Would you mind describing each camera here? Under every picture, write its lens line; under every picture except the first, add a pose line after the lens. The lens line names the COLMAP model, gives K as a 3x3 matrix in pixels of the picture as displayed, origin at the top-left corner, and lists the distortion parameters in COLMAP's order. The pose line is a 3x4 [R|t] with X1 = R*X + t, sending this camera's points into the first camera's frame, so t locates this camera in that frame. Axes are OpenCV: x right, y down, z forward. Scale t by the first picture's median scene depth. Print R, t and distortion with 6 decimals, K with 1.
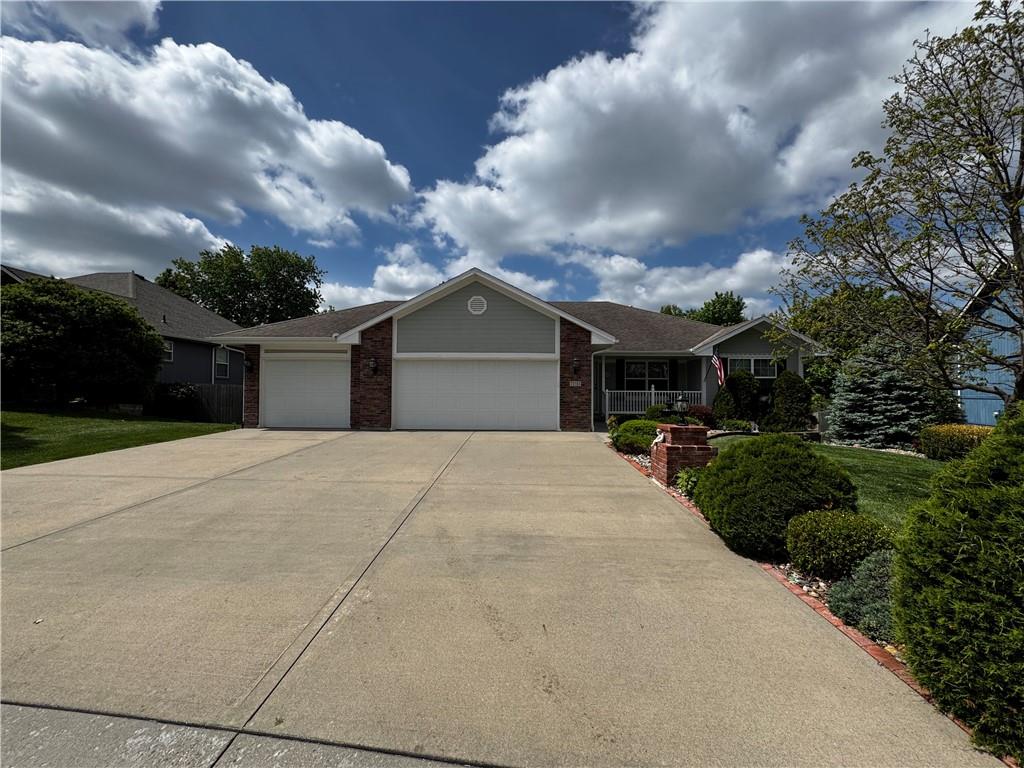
lens RADIAL K [[409.3, 0, 508.3], [0, 409.3, 382.8], [0, 0, 1]] dist [-0.007467, 0.001219]
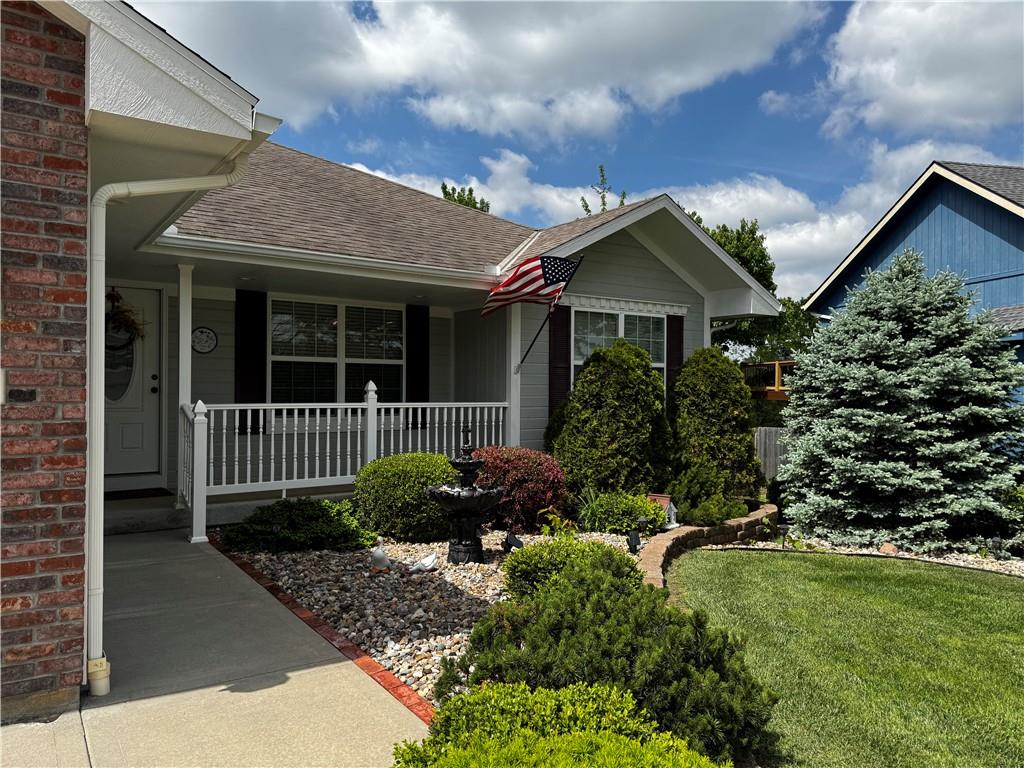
lens RADIAL K [[719.6, 0, 514.9], [0, 719.6, 383.6], [0, 0, 1]] dist [0.060757, -0.076412]
pose [[0.801244, 0.004703, 0.598319, 0.158581], [-0.018672, 0.999679, 0.017147, -0.005961], [-0.598046, -0.024911, 0.801074, 0.650946]]
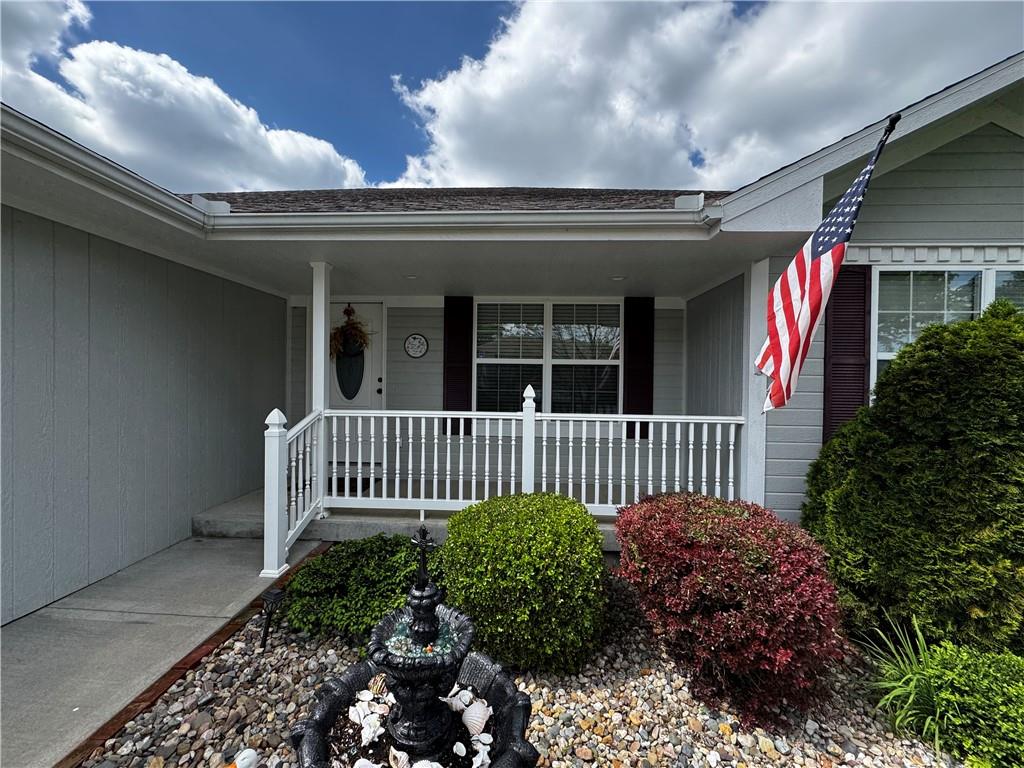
lens RADIAL K [[409.3, 0, 505.9], [0, 409.3, 383.8], [0, 0, 1]] dist [-0.007467, 0.001219]
pose [[0.999430, 0.007845, -0.032823, 0.427658], [-0.006674, 0.999343, 0.035633, -0.006140], [0.033081, -0.035394, 0.998826, 0.946591]]
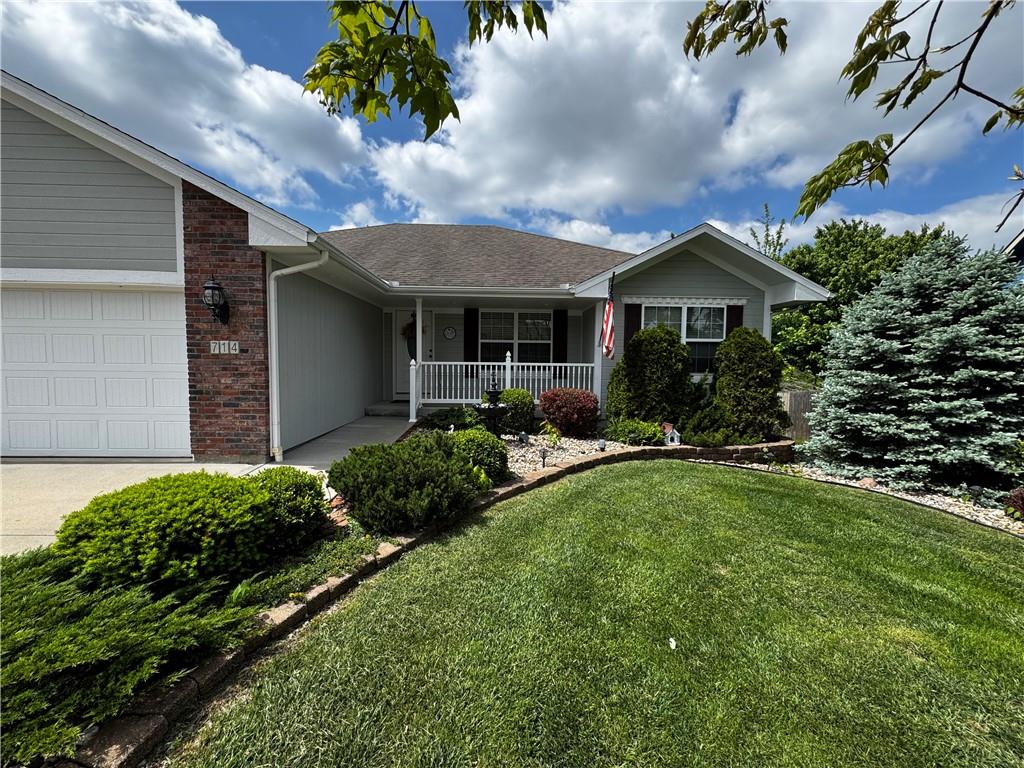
lens RADIAL K [[409.3, 0, 509.8], [0, 409.3, 383.3], [0, 0, 1]] dist [-0.007467, 0.001219]
pose [[0.998553, 0.003133, 0.053676, 0.399948], [-0.007550, 0.996580, 0.082290, 0.002044], [-0.053235, -0.082576, 0.995162, 0.543453]]
